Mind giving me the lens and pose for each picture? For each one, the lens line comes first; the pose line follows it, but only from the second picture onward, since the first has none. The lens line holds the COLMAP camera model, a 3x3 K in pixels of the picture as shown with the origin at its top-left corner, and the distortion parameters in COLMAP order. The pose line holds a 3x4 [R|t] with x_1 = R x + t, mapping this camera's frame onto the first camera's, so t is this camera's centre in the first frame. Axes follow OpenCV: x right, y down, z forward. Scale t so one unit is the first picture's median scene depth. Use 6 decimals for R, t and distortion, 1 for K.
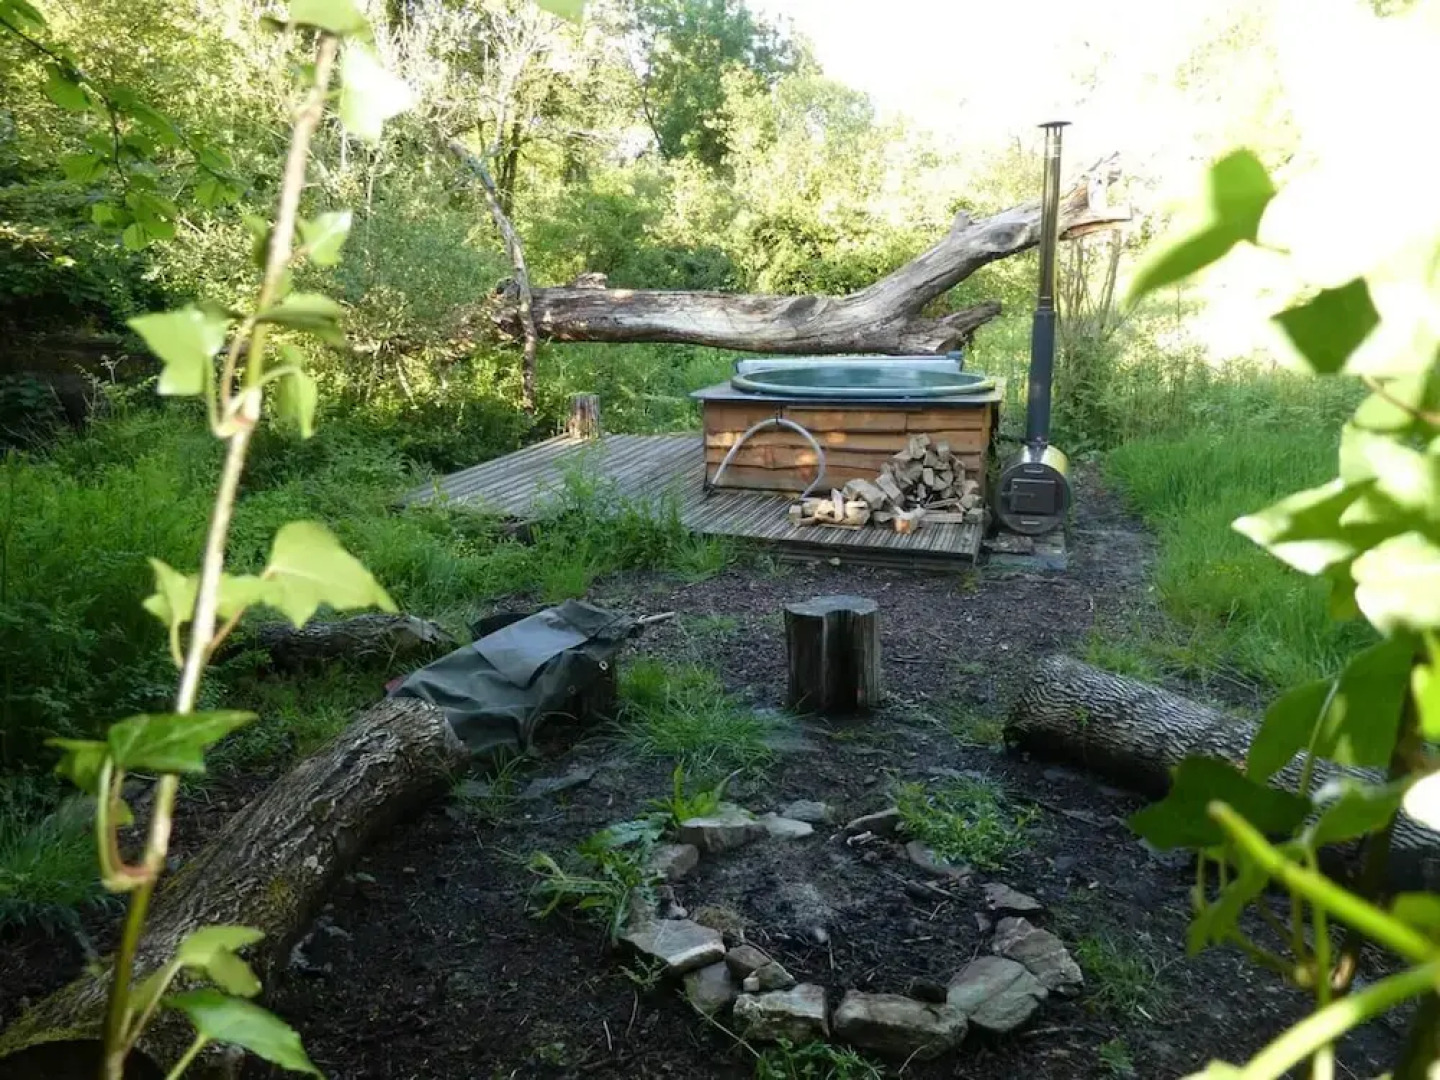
lens RADIAL K [[1014.5, 0, 720.0], [0, 1014.5, 540.0], [0, 0, 1]] dist [-0.045186, 0.059951]
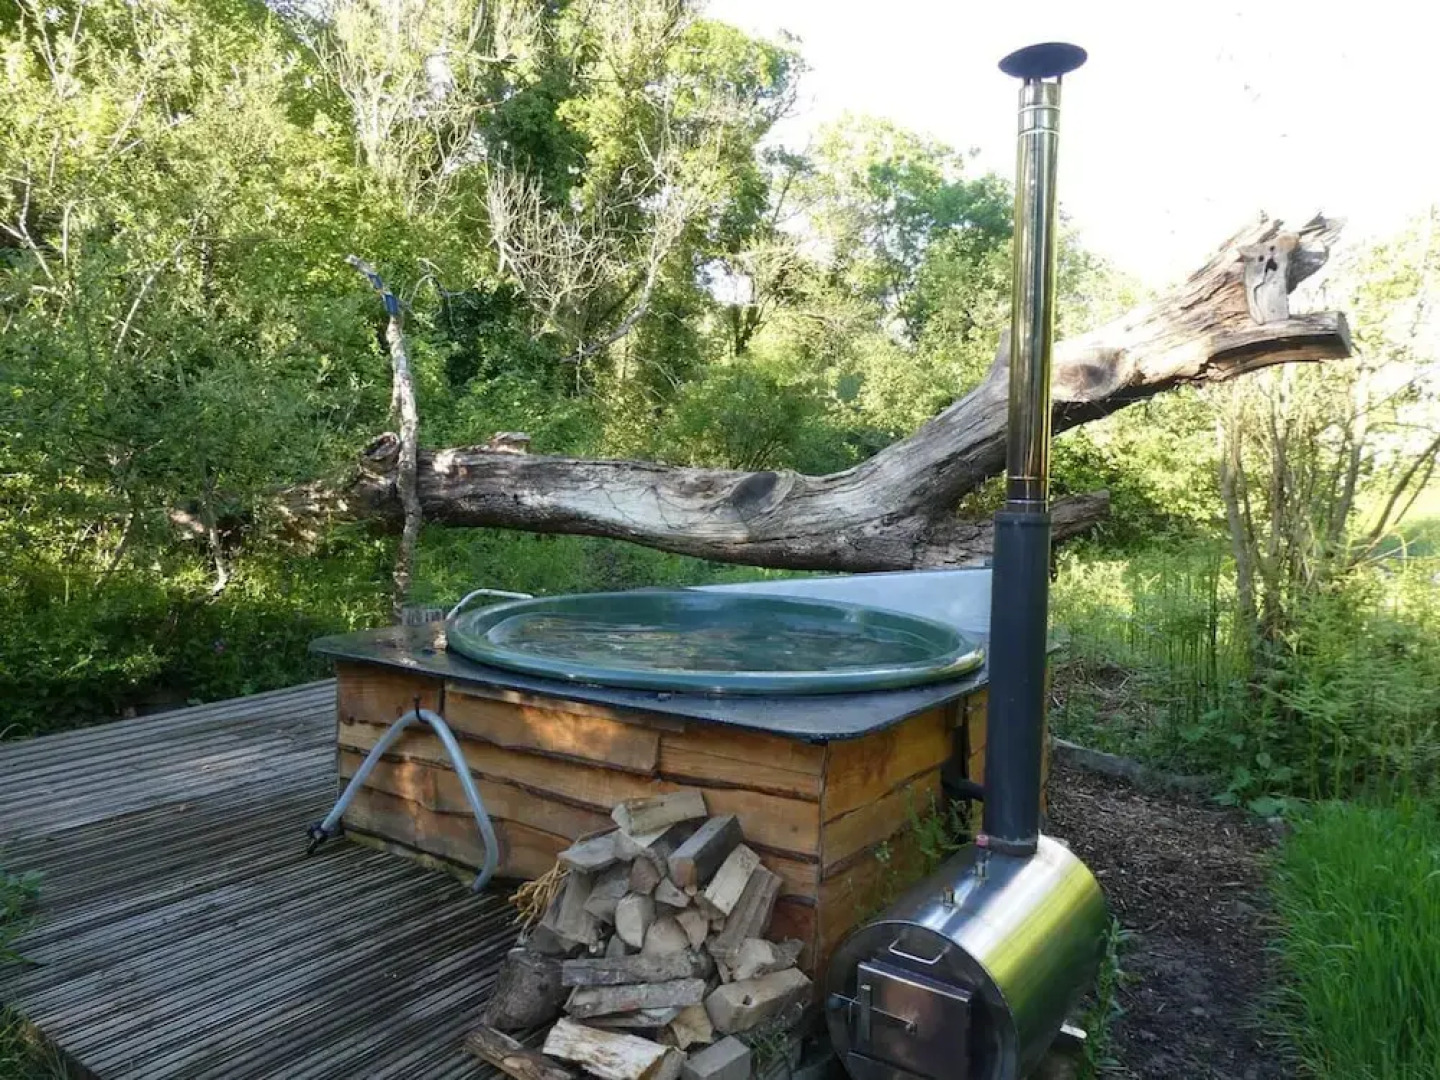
lens RADIAL K [[1014.5, 0, 720.0], [0, 1014.5, 540.0], [0, 0, 1]] dist [-0.045186, 0.059951]
pose [[0.959072, 0.058103, -0.277137, 0.226984], [-0.107454, 0.980193, -0.166357, -0.097161], [0.261982, 0.189328, 0.946319, 0.423864]]
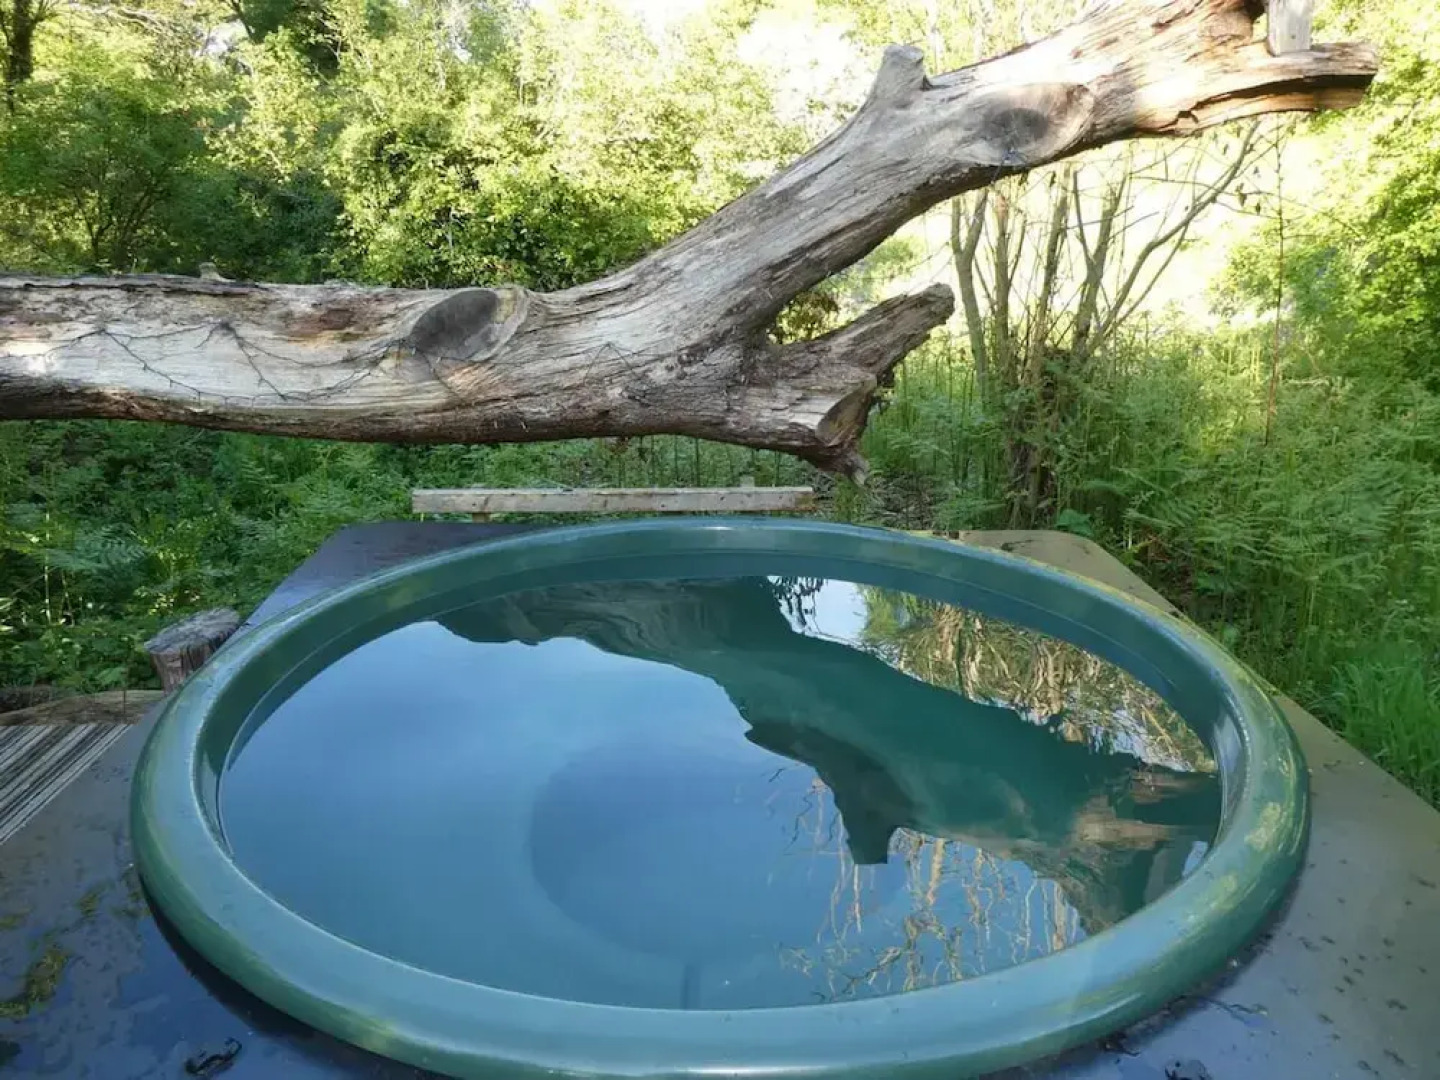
lens RADIAL K [[1014.5, 0, 720.0], [0, 1014.5, 540.0], [0, 0, 1]] dist [-0.045186, 0.059951]
pose [[0.947701, -0.094551, 0.304834, 0.053080], [0.076102, 0.994506, 0.071876, -0.171195], [-0.309955, -0.044918, 0.949690, 0.626687]]
